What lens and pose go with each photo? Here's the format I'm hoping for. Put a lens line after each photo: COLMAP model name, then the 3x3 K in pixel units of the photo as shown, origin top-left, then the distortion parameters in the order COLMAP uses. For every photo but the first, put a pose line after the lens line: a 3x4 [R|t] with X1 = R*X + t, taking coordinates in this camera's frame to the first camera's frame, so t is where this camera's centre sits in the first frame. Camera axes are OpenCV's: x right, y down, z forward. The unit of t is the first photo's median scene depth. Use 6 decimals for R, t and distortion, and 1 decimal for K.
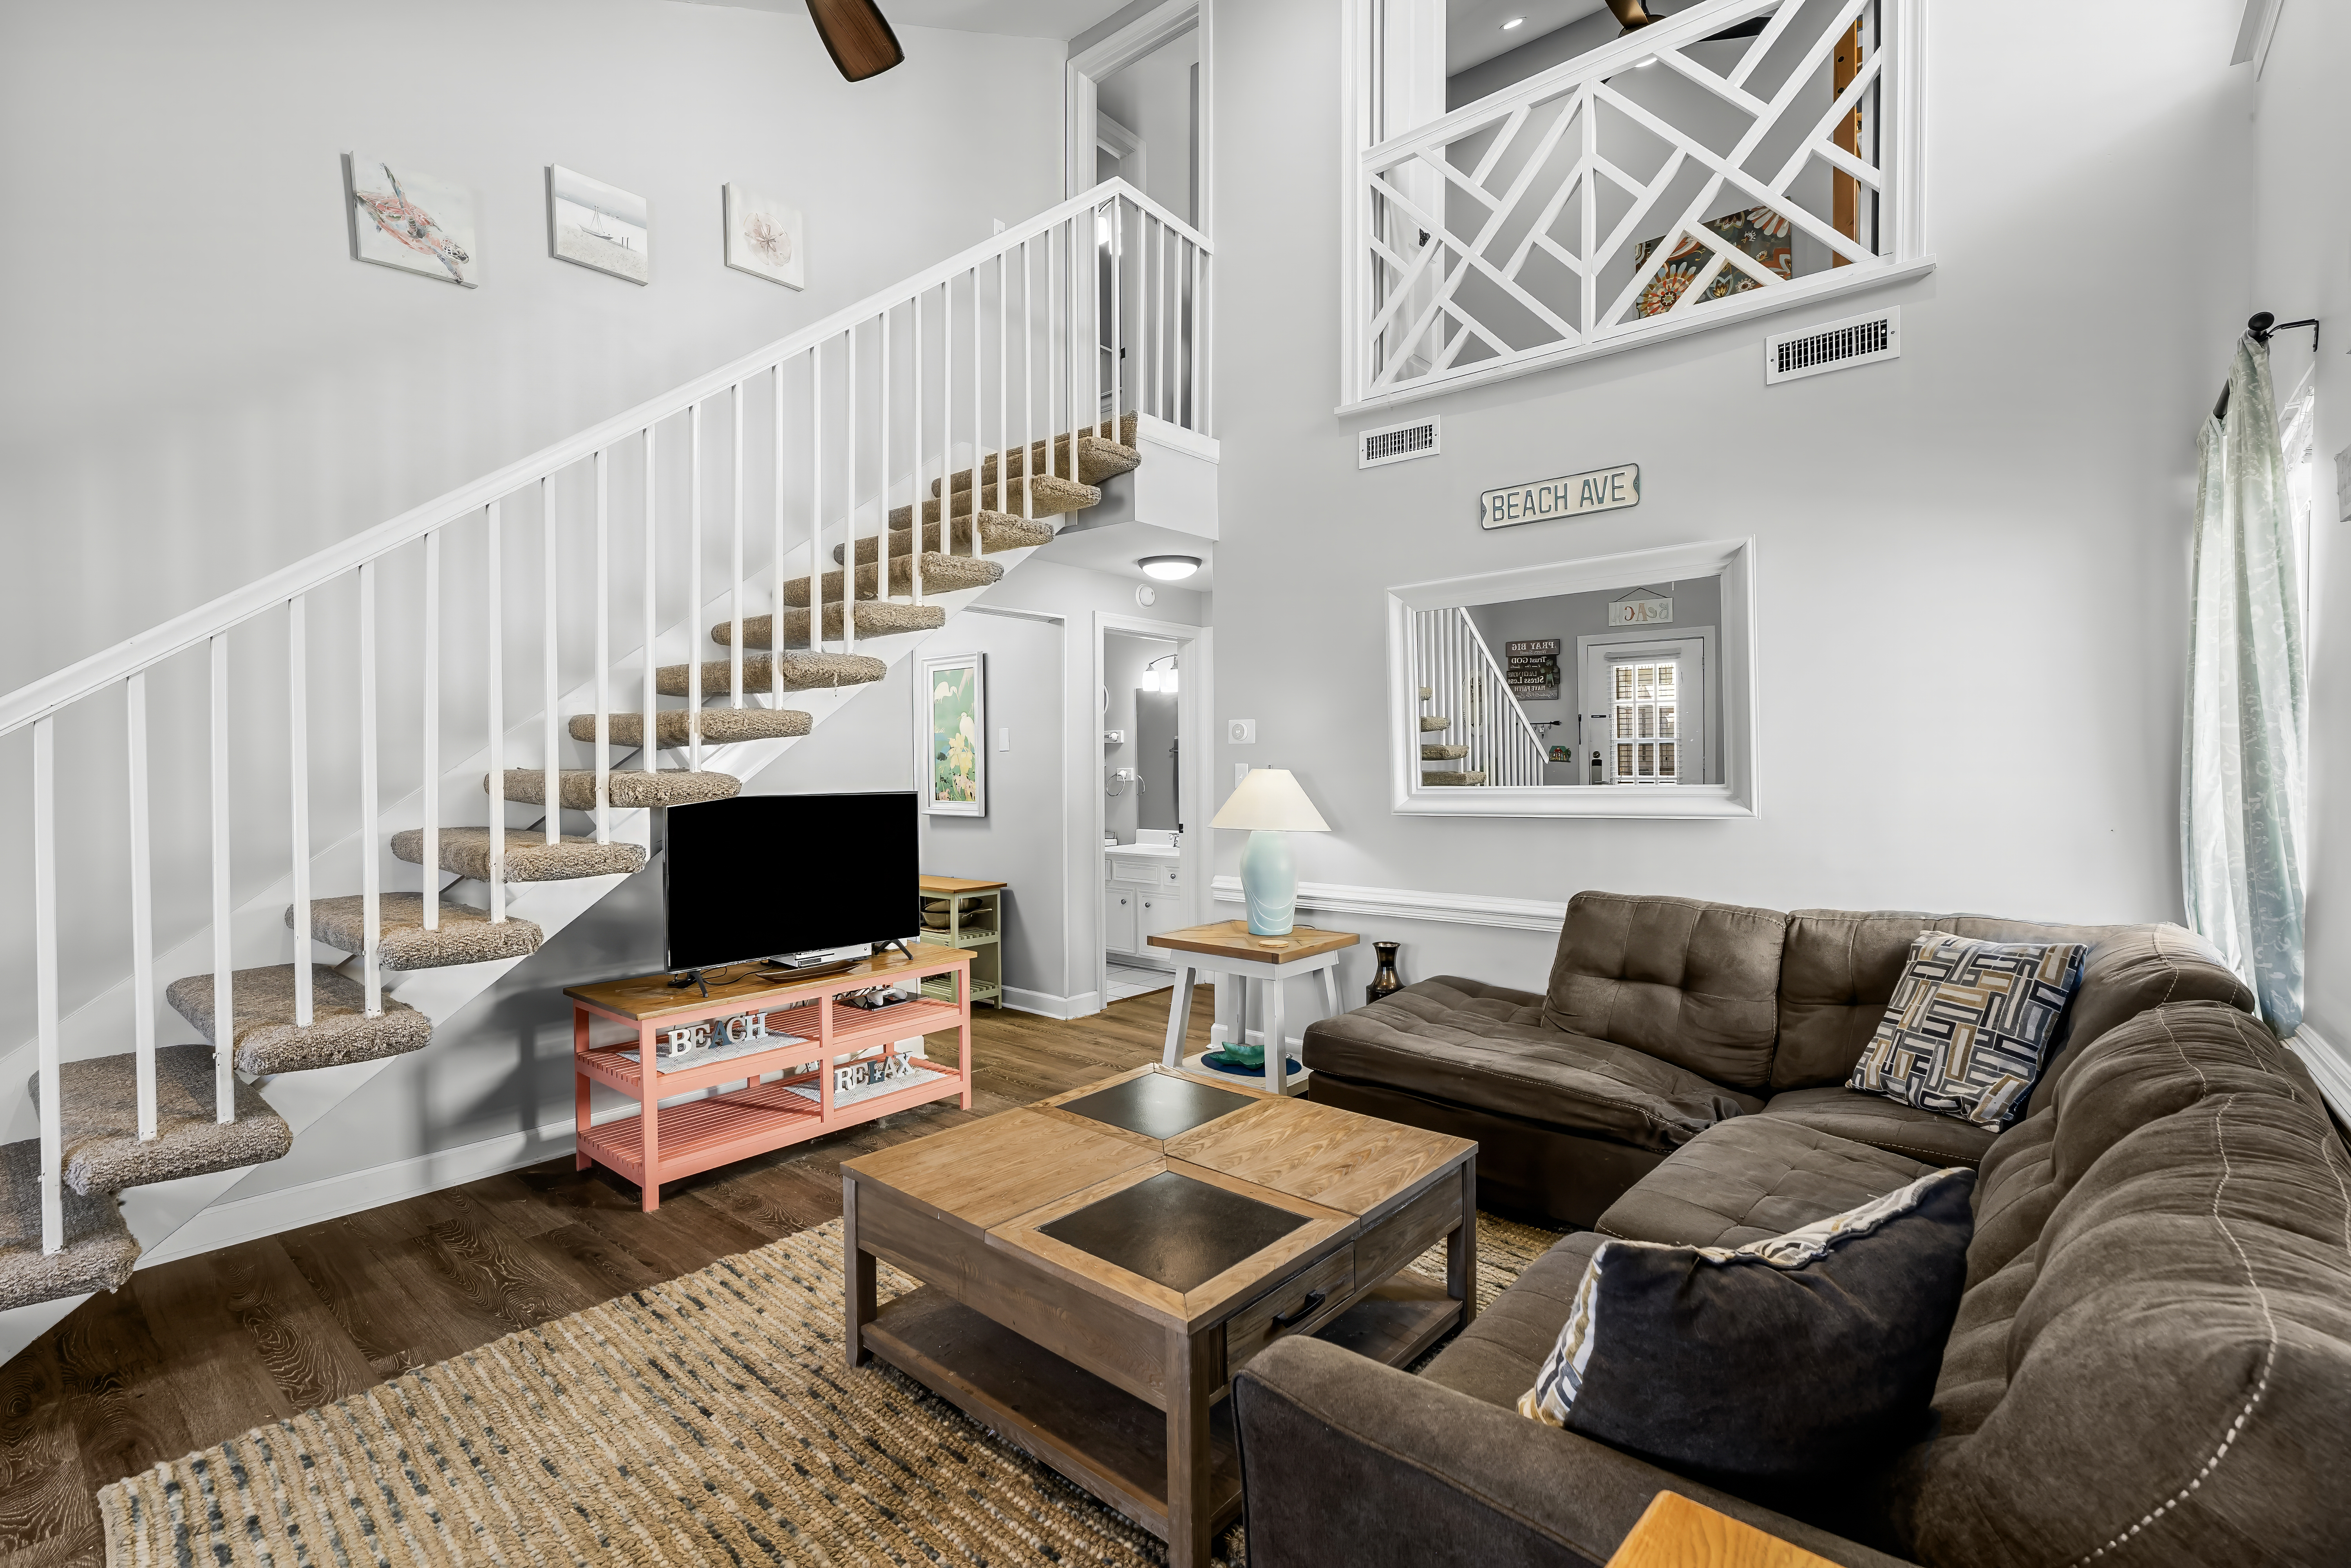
lens RADIAL K [[1050.0, 0, 1177.3], [0, 1050.0, 778.1], [0, 0, 1]] dist [0.001395, 0.000238]
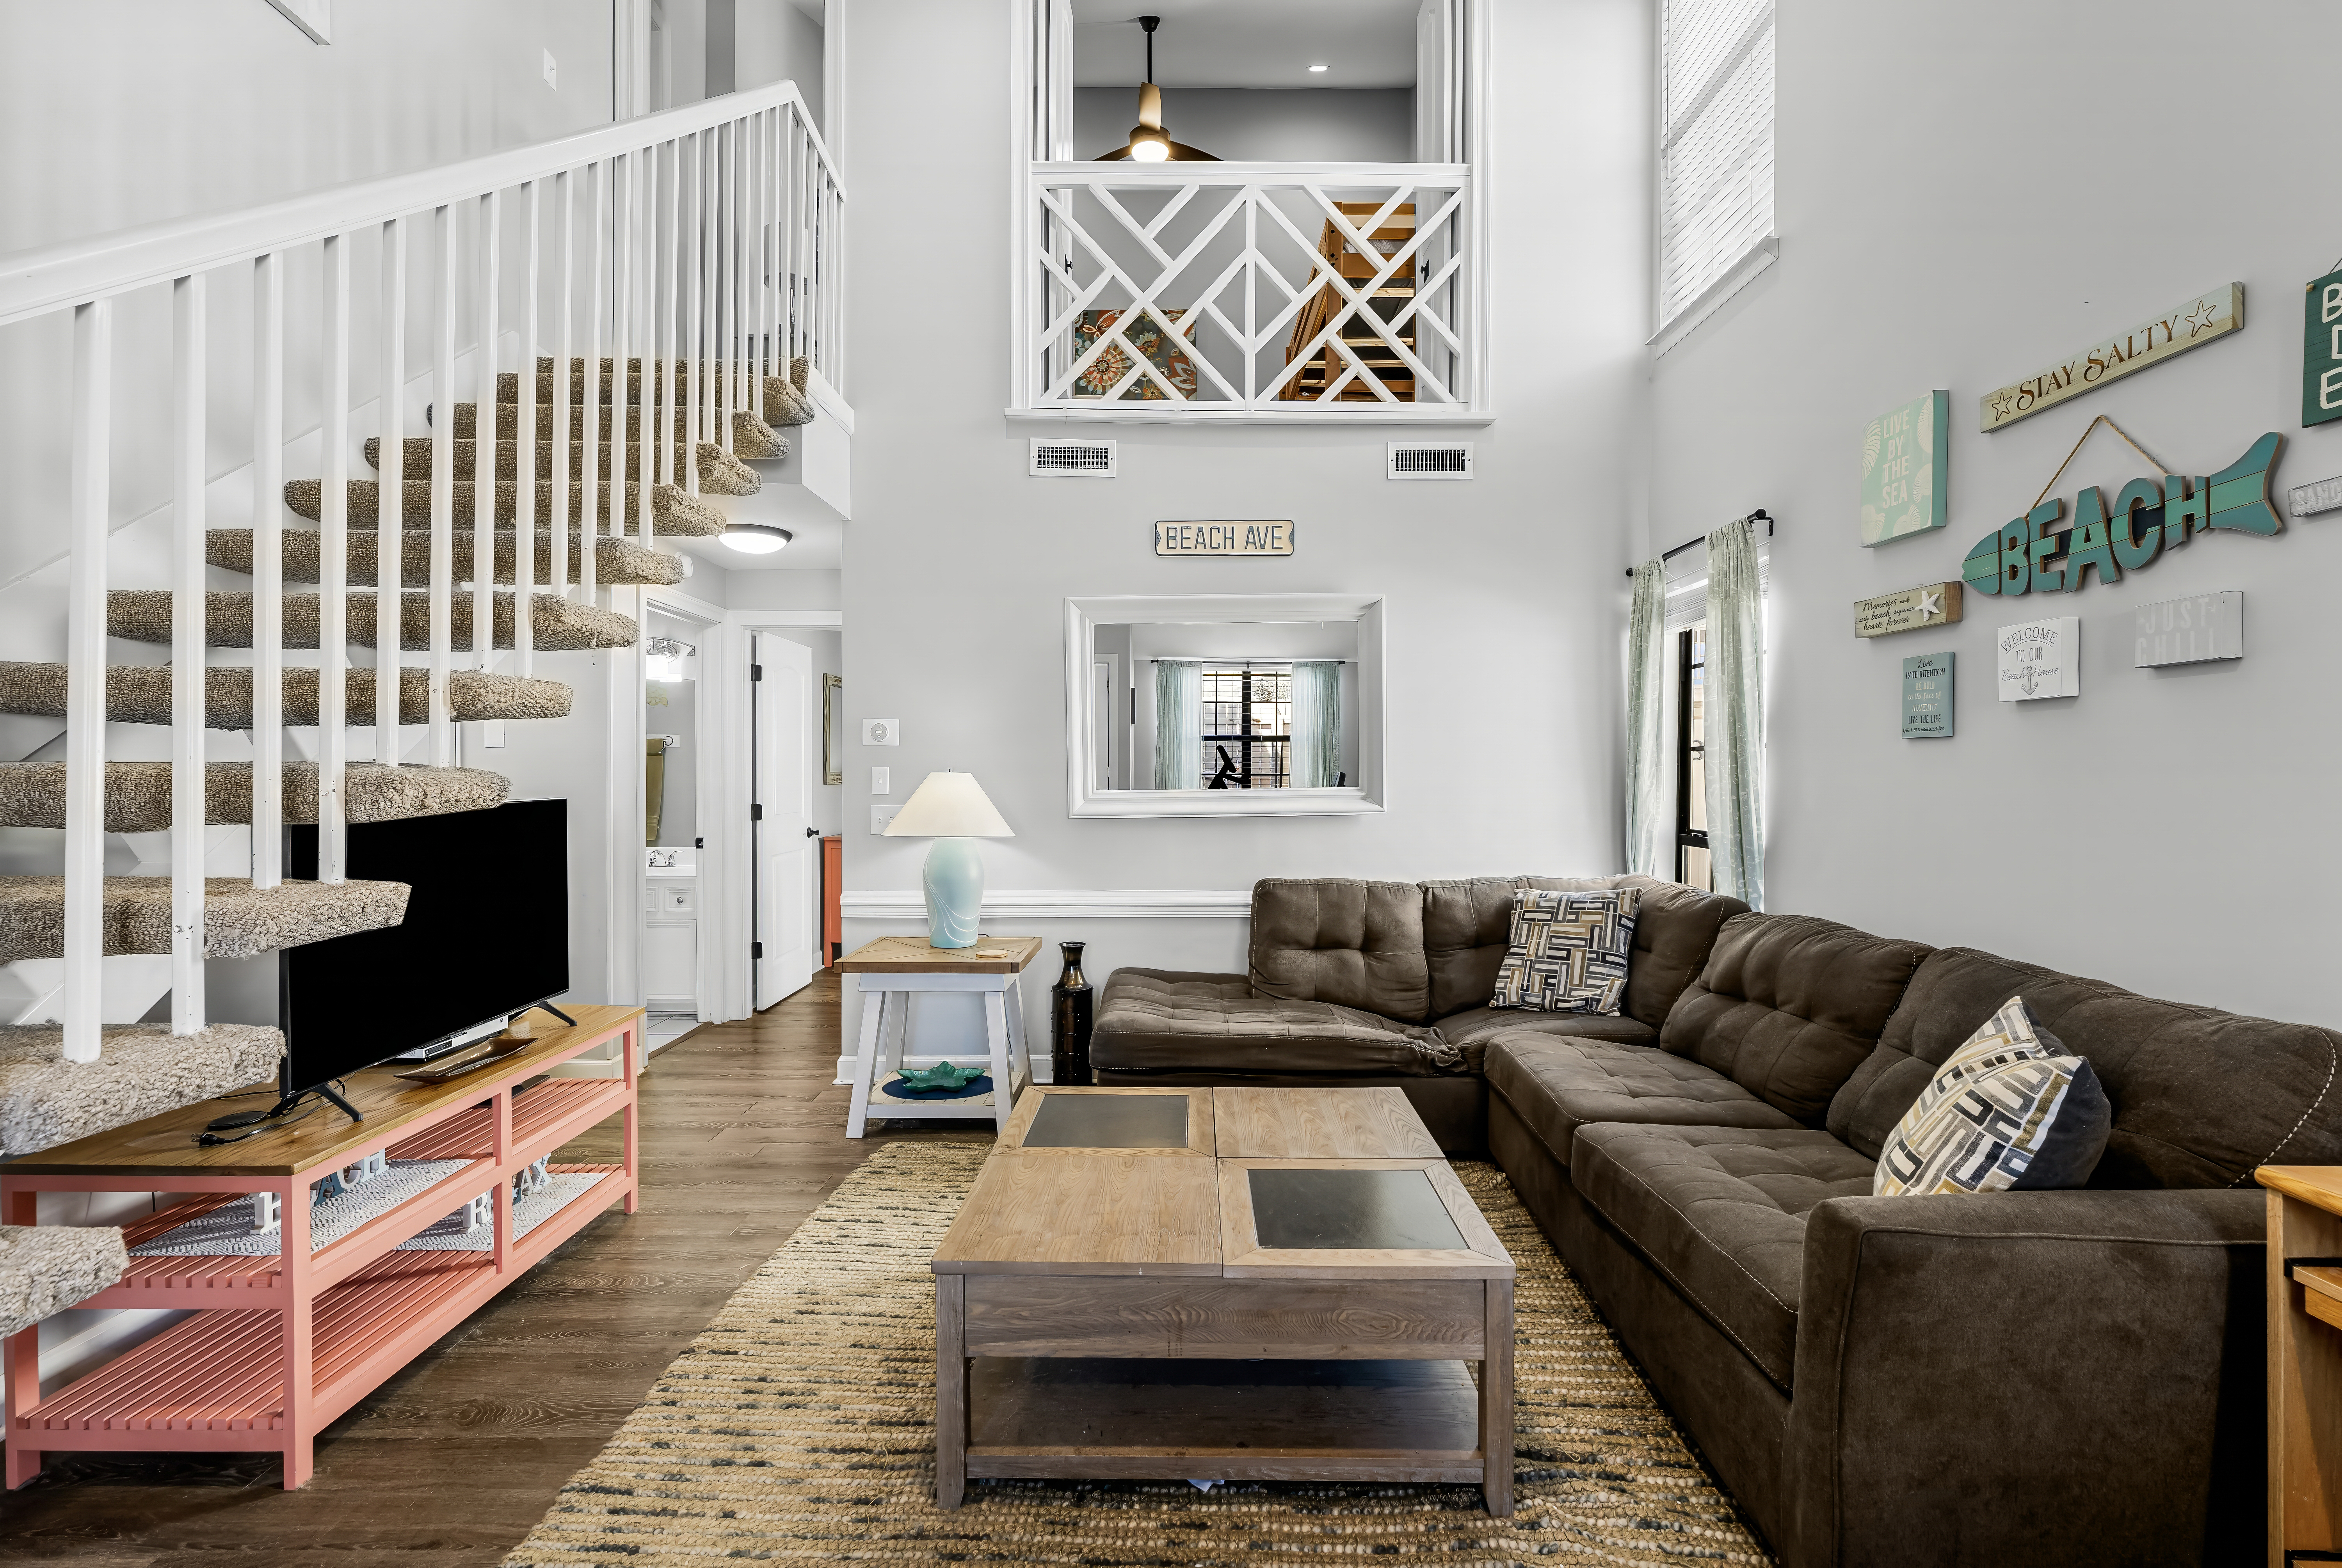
lens RADIAL K [[1047.7, 0, 1175.1], [0, 1047.7, 781.4], [0, 0, 1]] dist [0.001803, 0.000245]
pose [[0.760227, 0.003733, 0.649647, -0.485495], [0.001399, 0.999972, -0.007383, 0.008415], [-0.649656, 0.006521, 0.760200, 0.194423]]
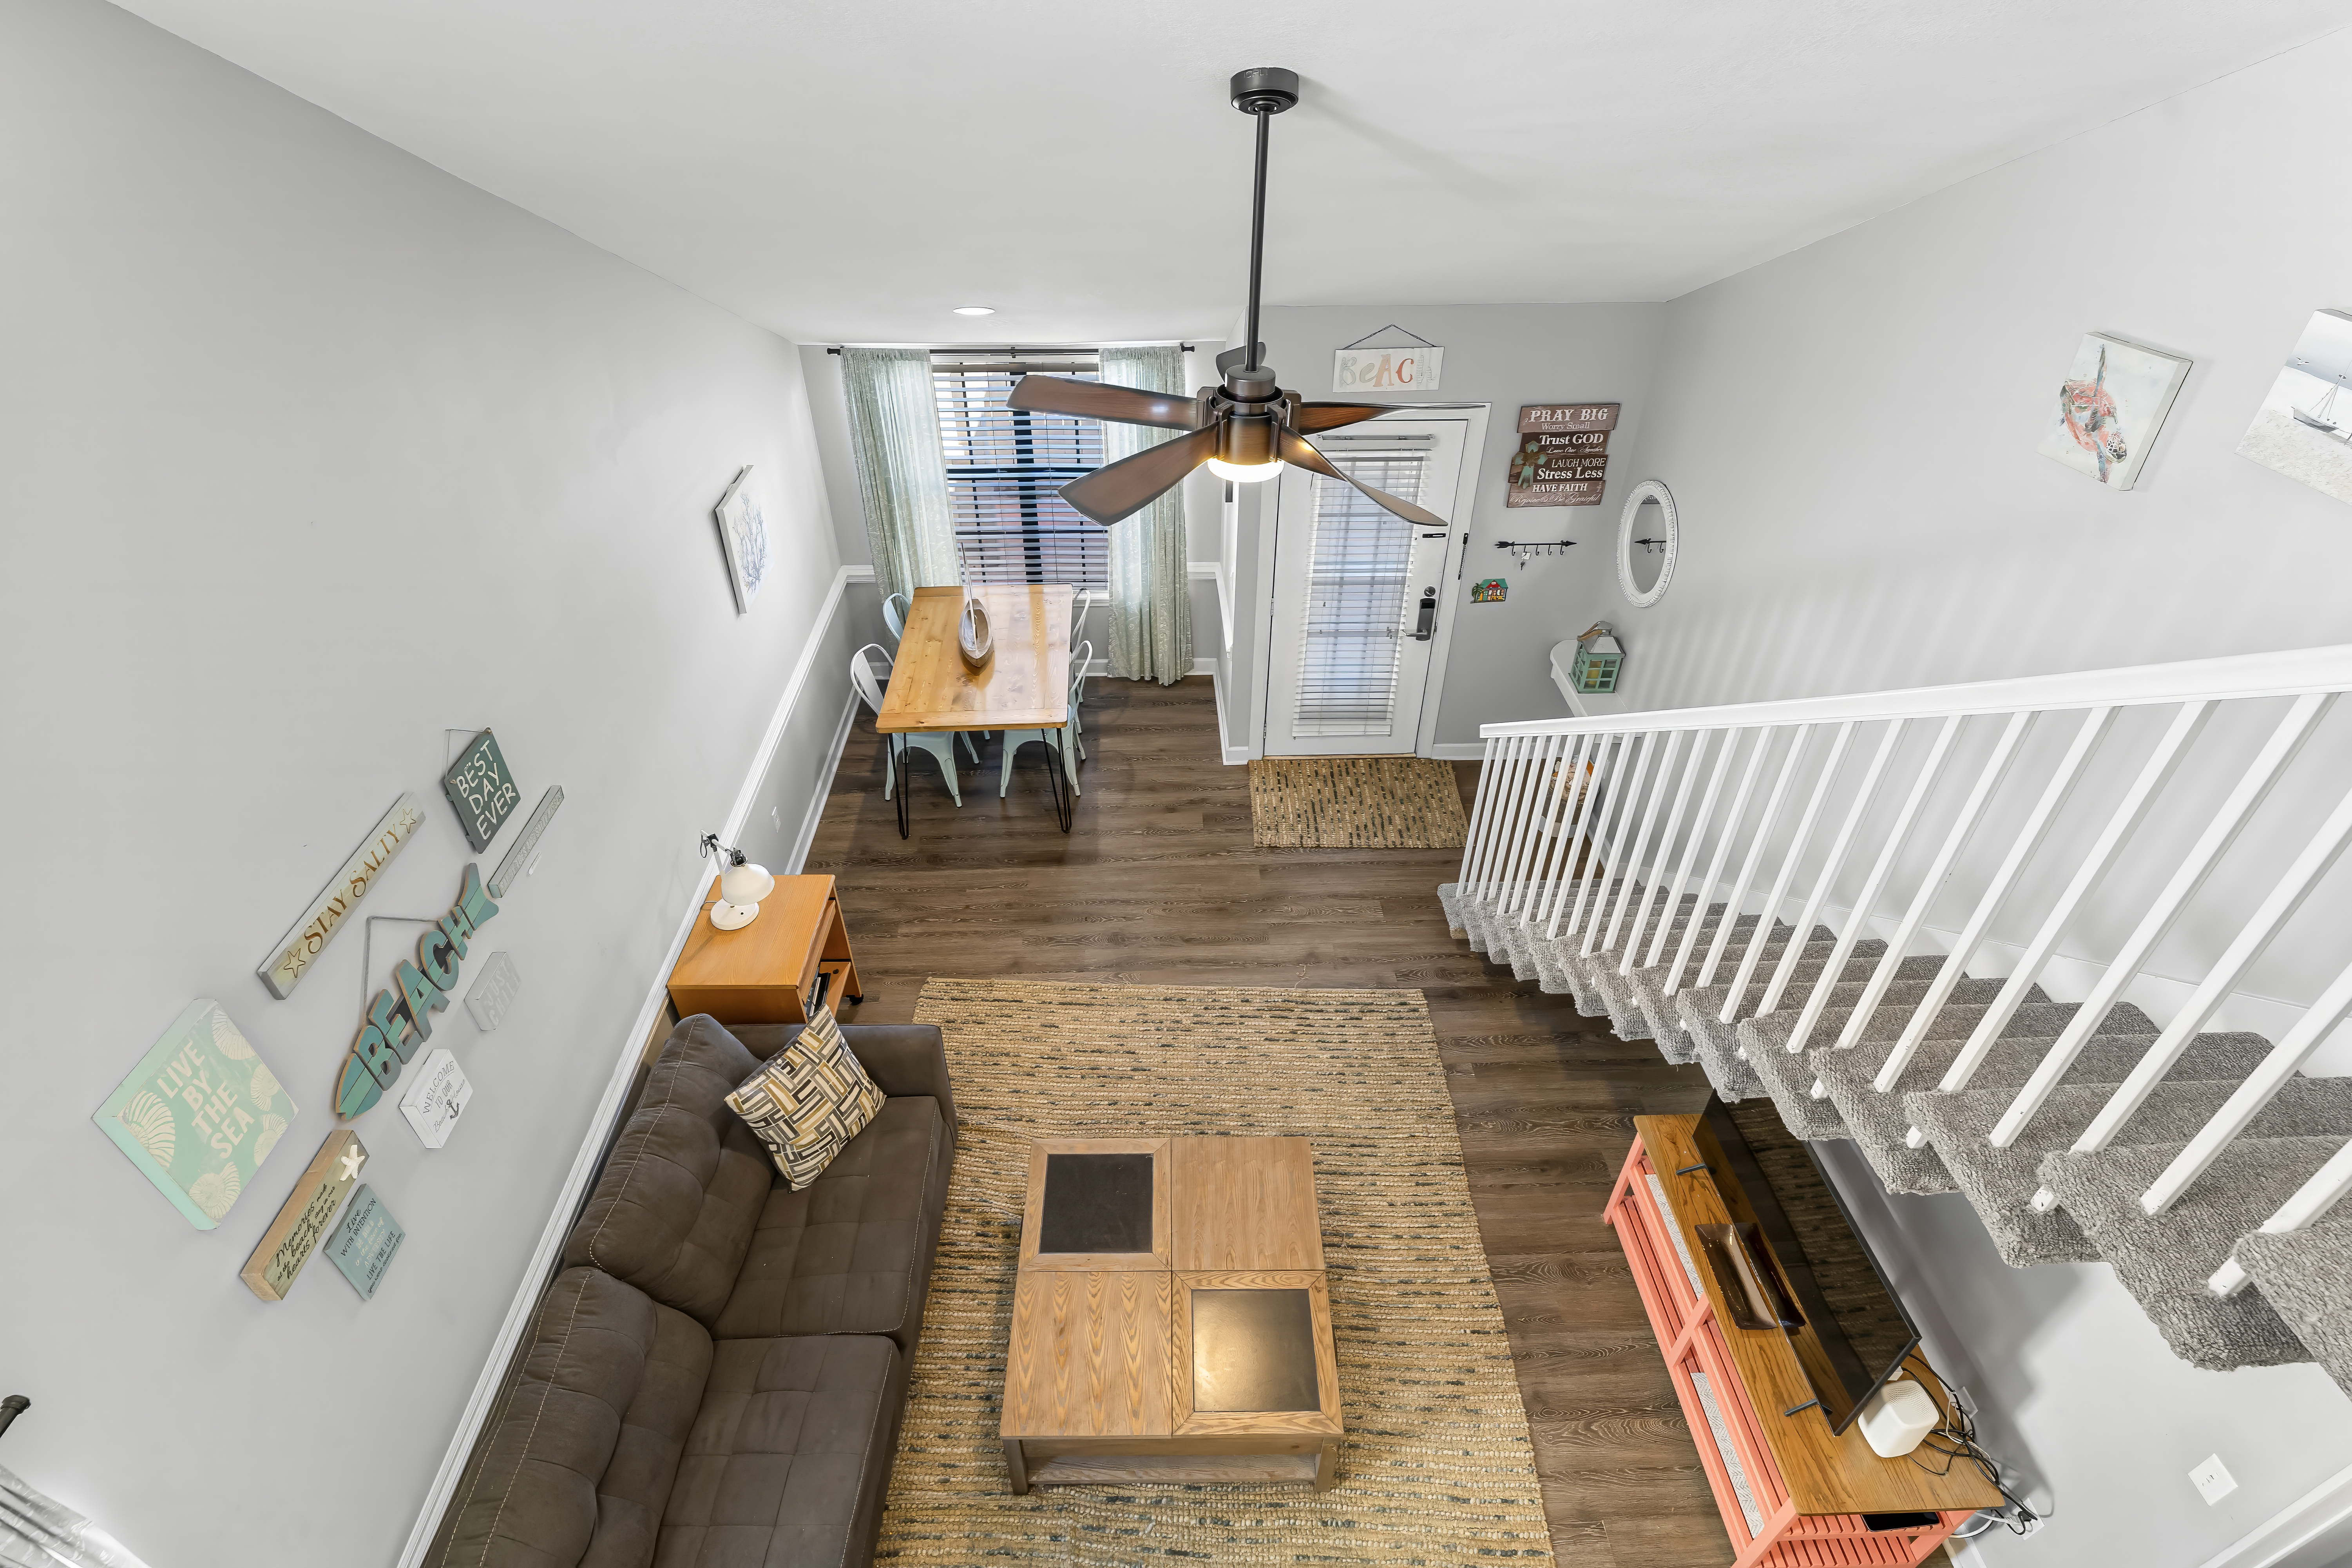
lens RADIAL K [[1119.4, 0, 1176.0], [0, 1119.4, 784.0], [0, 0, 1]] dist [-0.002692, -0.000358]
pose [[-0.745044, 0.411086, -0.525280, 0.372380], [-0.007413, 0.782355, 0.622788, -0.817341], [0.666974, 0.467898, -0.579842, 1.132020]]
